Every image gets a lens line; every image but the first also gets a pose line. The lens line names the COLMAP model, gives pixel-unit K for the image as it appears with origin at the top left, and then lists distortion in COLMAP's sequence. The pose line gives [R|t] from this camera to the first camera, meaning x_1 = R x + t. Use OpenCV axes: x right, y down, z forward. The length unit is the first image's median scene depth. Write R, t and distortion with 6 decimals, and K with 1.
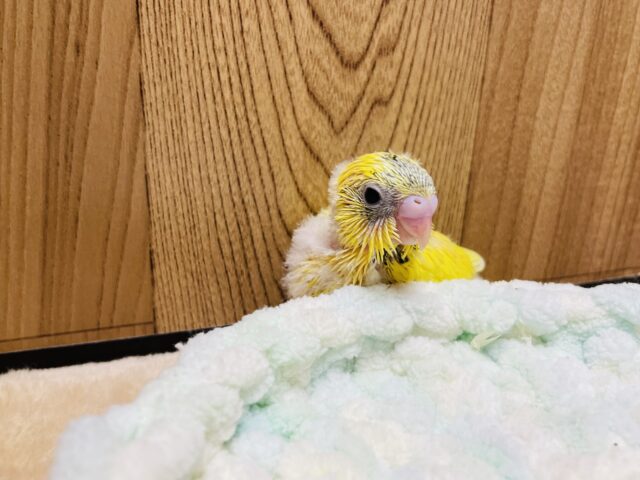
lens RADIAL K [[630.7, 0, 320.0], [0, 630.7, 240.0], [0, 0, 1]] dist [0.057967, -0.151929]
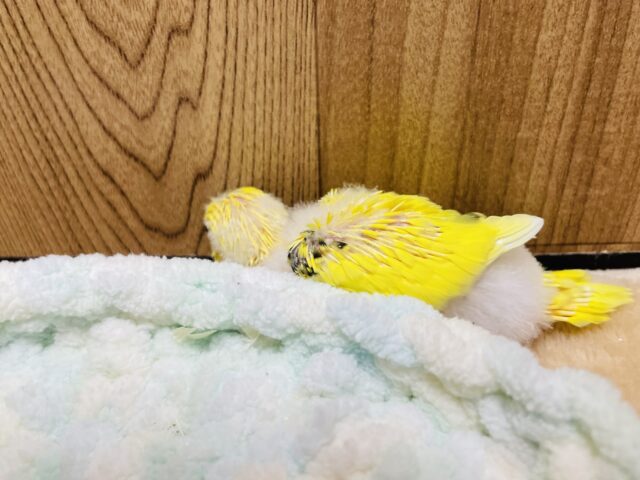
lens RADIAL K [[630.7, 0, 320.0], [0, 630.7, 240.0], [0, 0, 1]] dist [0.057967, -0.151929]
pose [[0.925632, 0.139611, -0.351730, 0.596393], [-0.057838, 0.970731, 0.233099, -0.153600], [0.373979, -0.195421, 0.906615, 0.248593]]
